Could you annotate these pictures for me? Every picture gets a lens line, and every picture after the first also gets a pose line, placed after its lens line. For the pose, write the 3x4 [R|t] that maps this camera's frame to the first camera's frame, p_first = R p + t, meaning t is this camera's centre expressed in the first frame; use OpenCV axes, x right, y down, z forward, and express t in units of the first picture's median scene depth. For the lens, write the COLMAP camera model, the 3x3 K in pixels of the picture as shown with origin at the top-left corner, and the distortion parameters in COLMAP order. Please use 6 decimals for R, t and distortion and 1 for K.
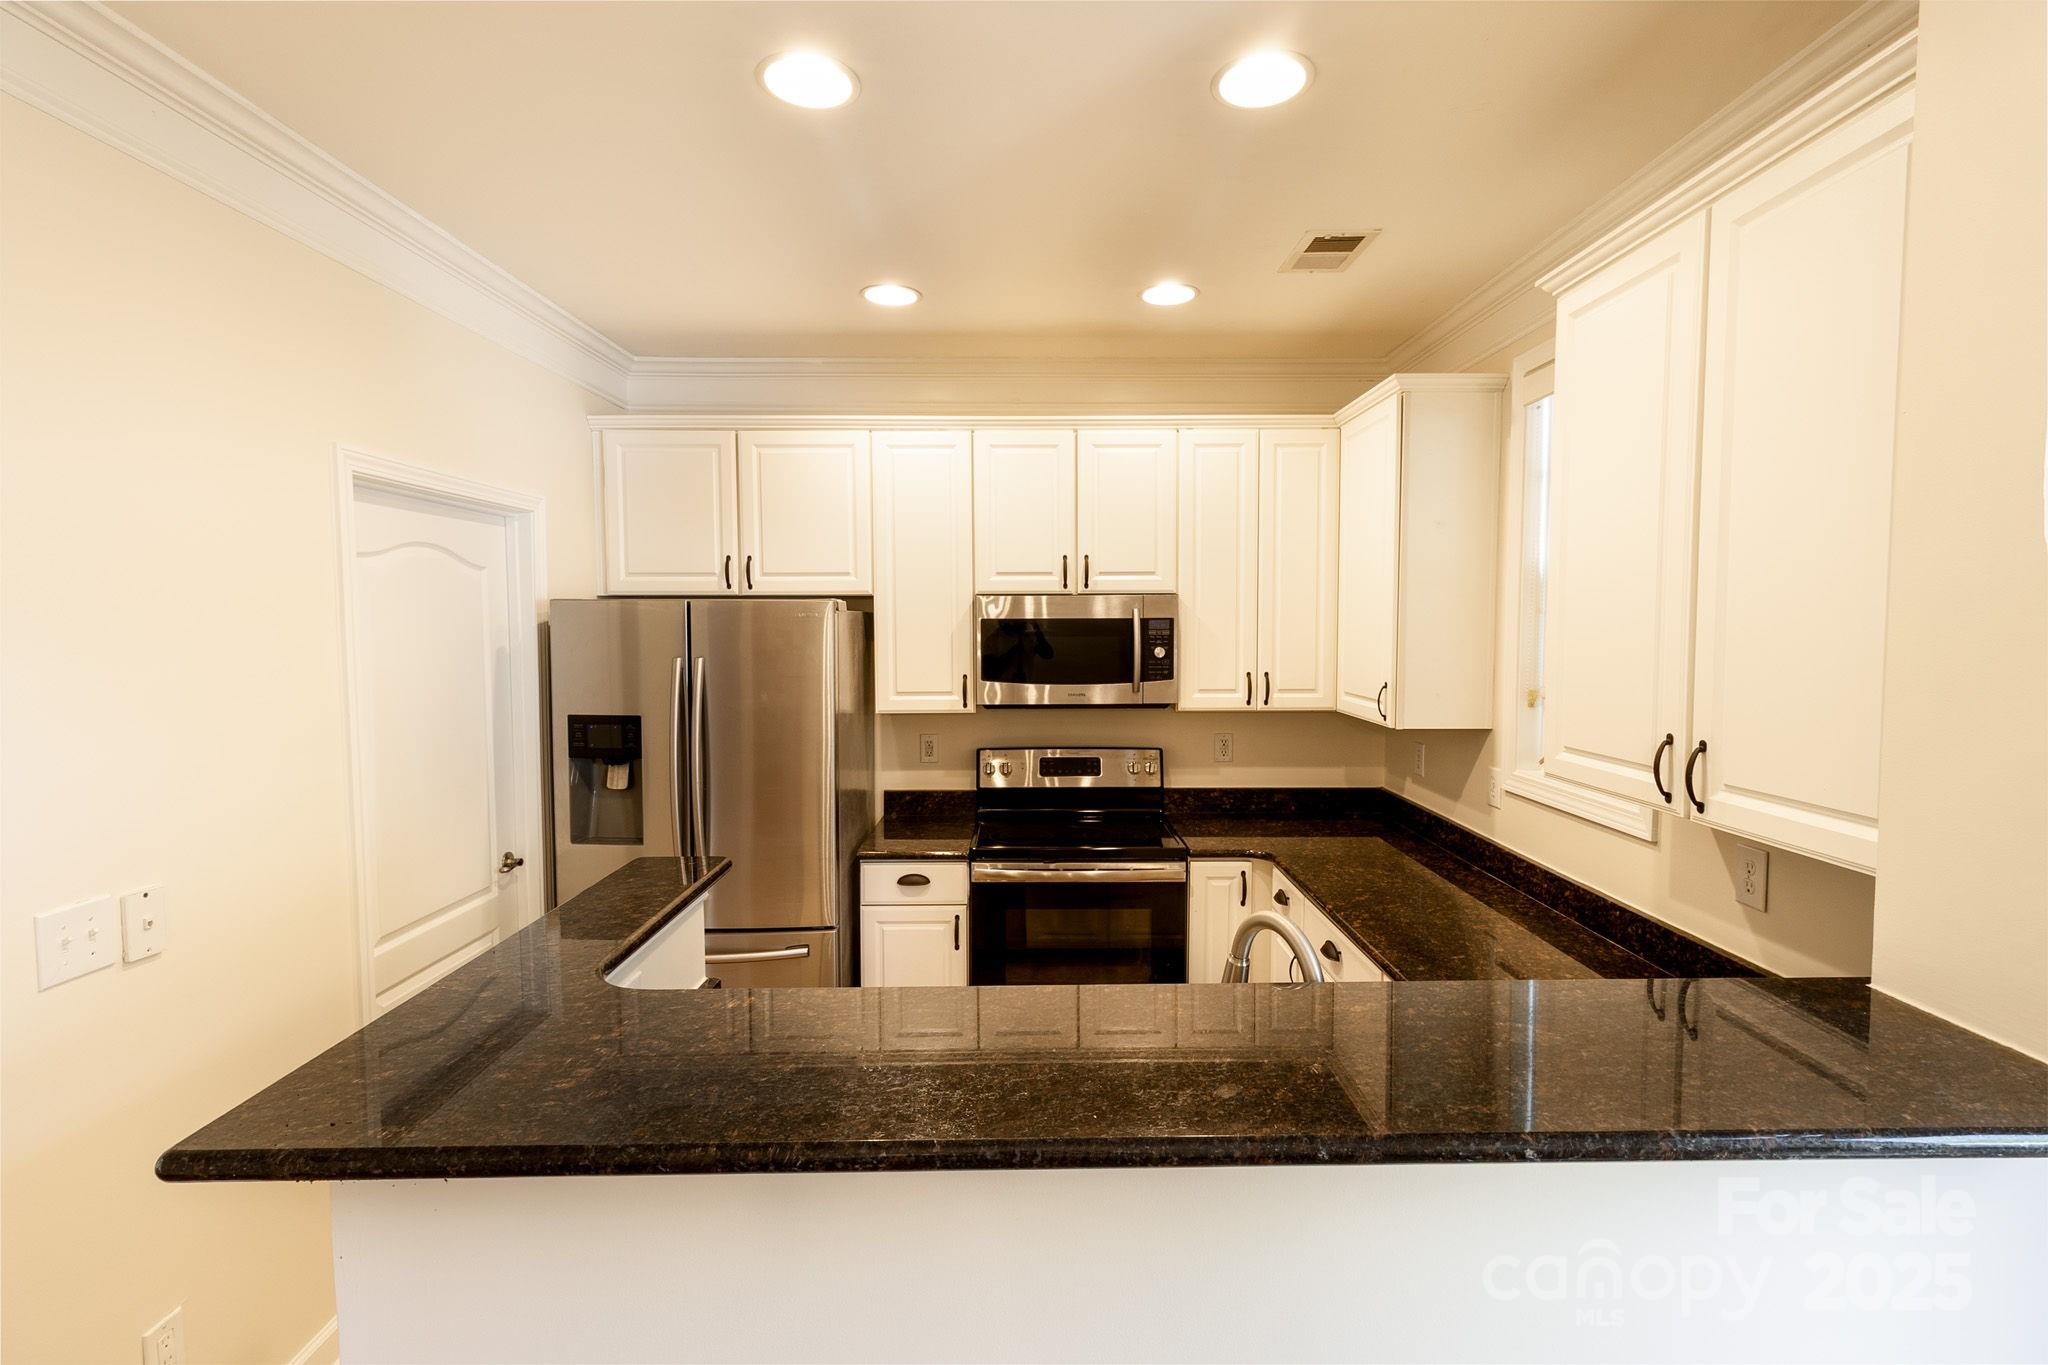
lens RADIAL K [[937.6, 0, 1025.7], [0, 937.6, 672.1], [0, 0, 1]] dist [0.002243, 0.000172]
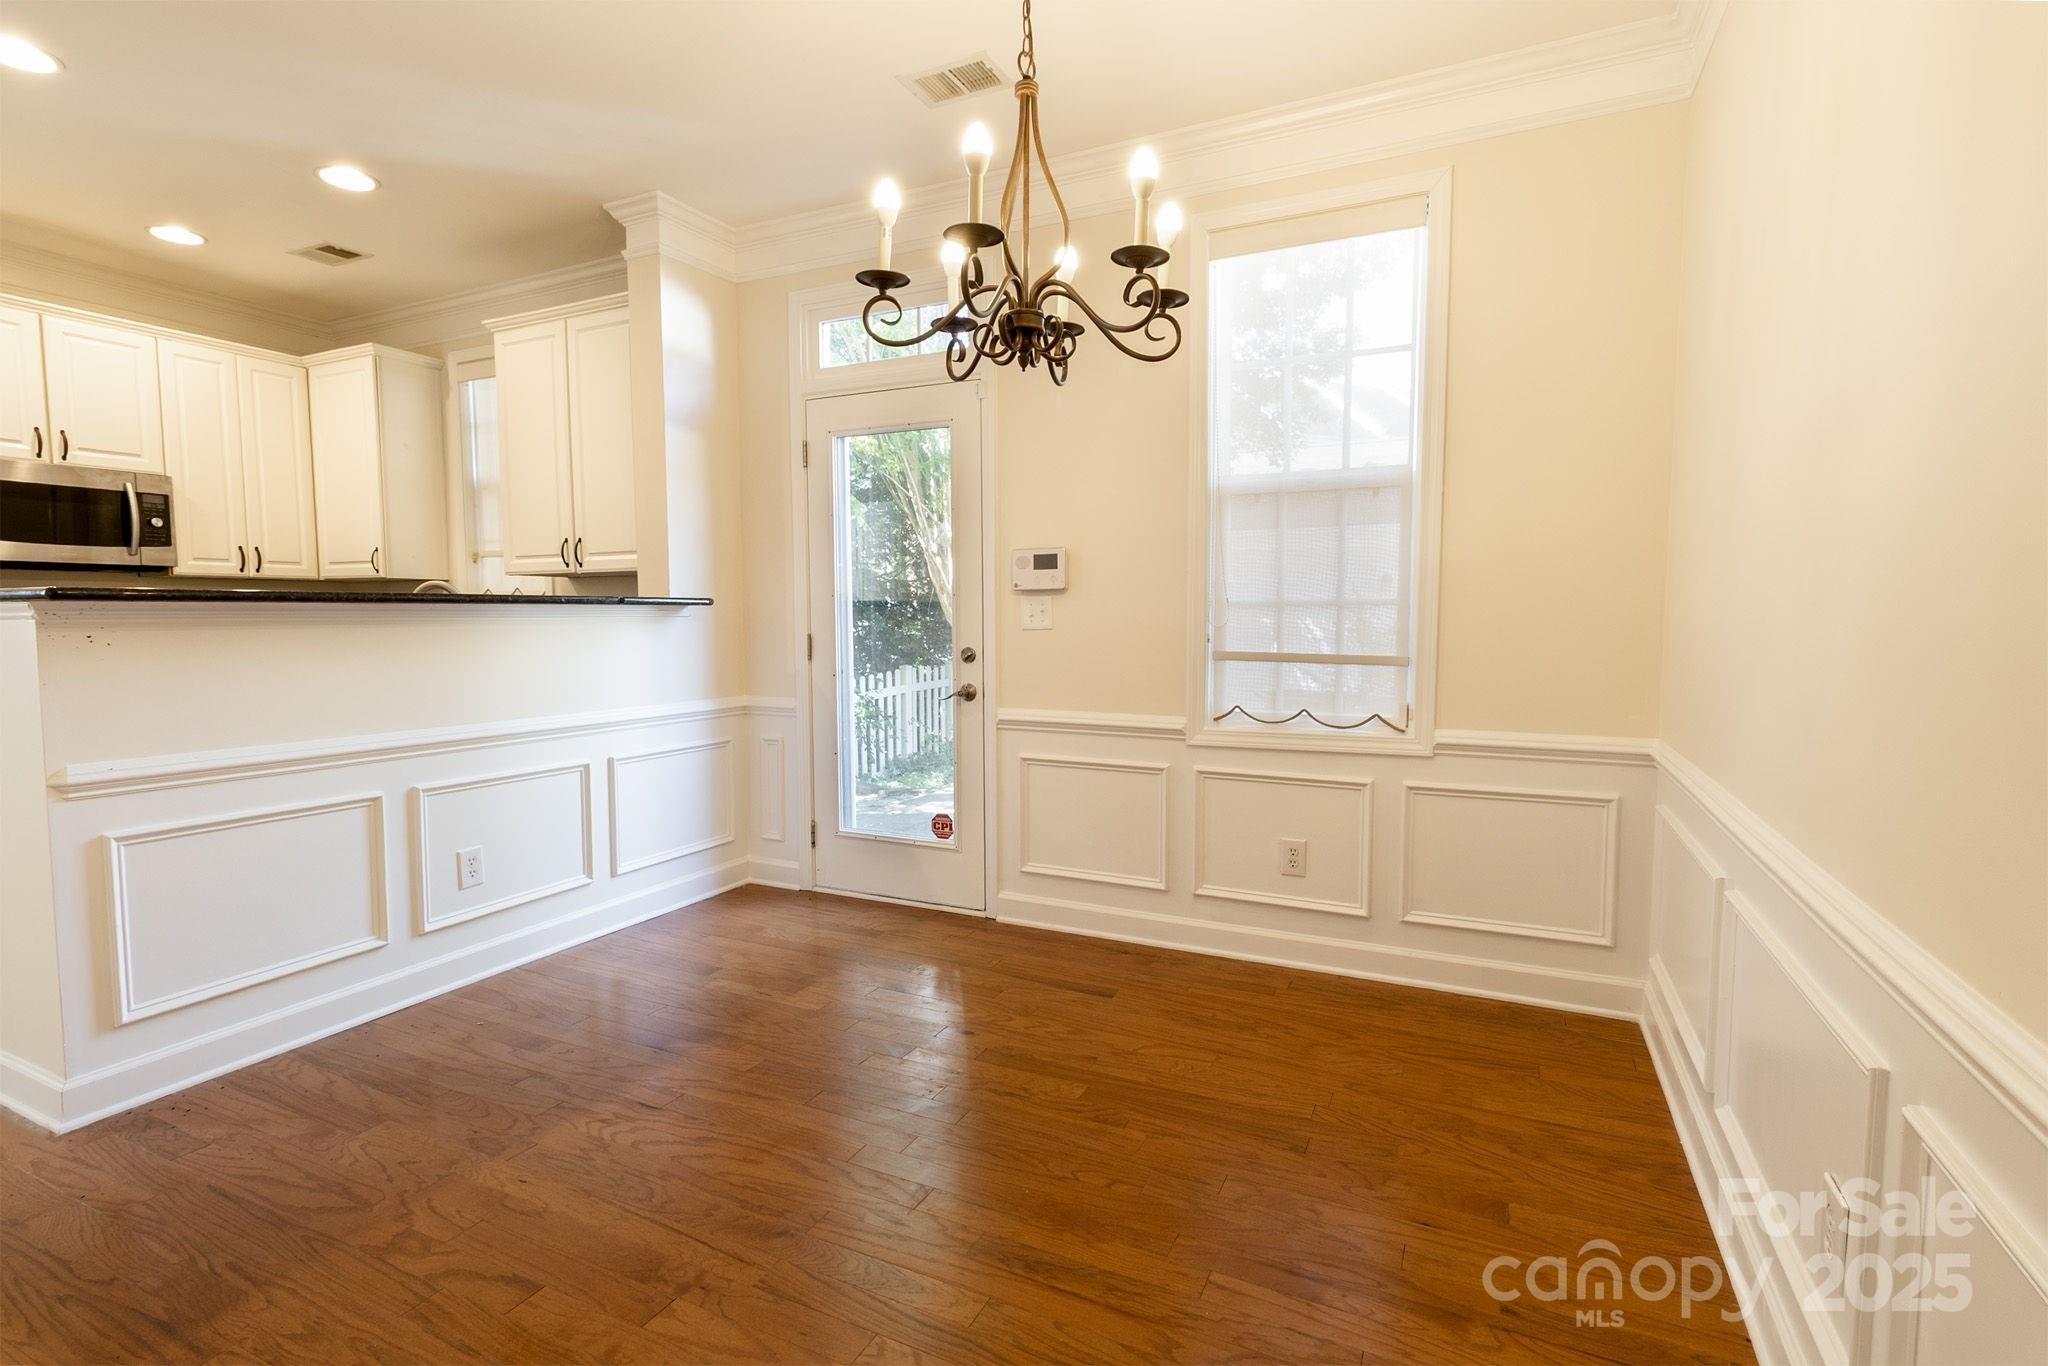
lens RADIAL K [[965.5, 0, 1039.2], [0, 965.5, 686.0], [0, 0, 1]] dist [0.003052, -0.002007]
pose [[0.430135, -0.065197, 0.900407, -0.497903], [0.051986, 0.997523, 0.047395, 0.187465], [-0.901267, 0.026423, 0.432459, -0.547111]]
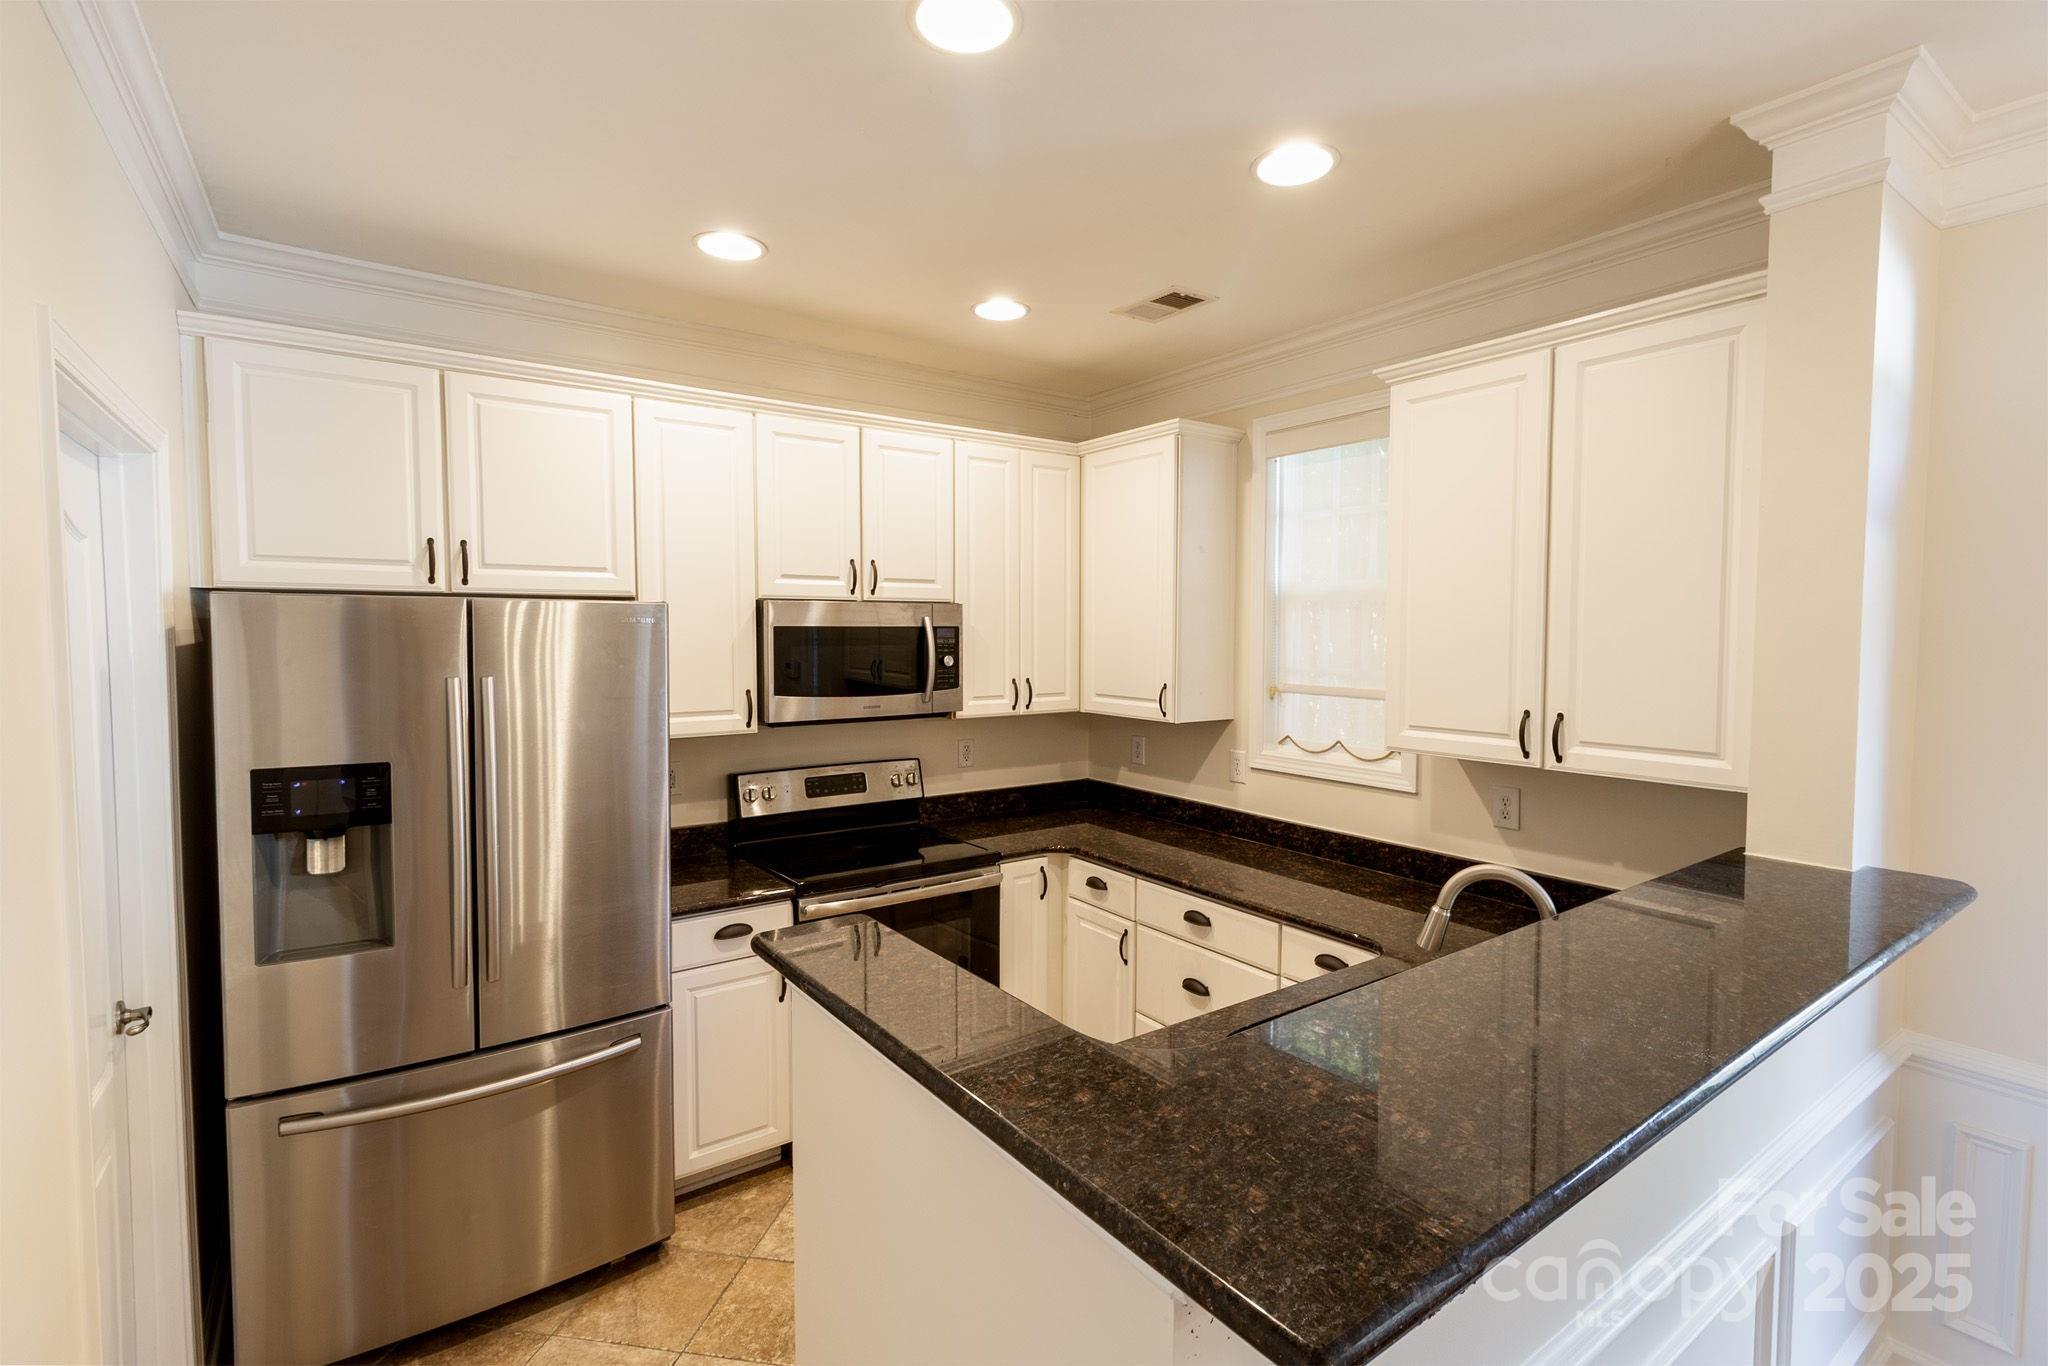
lens RADIAL K [[946.4, 0, 1028.9], [0, 946.4, 676.5], [0, 0, 1]] dist [0.000555, -0.000055]
pose [[0.815169, -0.024548, 0.578703, -0.369790], [0.028079, 0.999602, 0.002851, -0.004992], [-0.578543, 0.013926, 0.815533, 0.127966]]
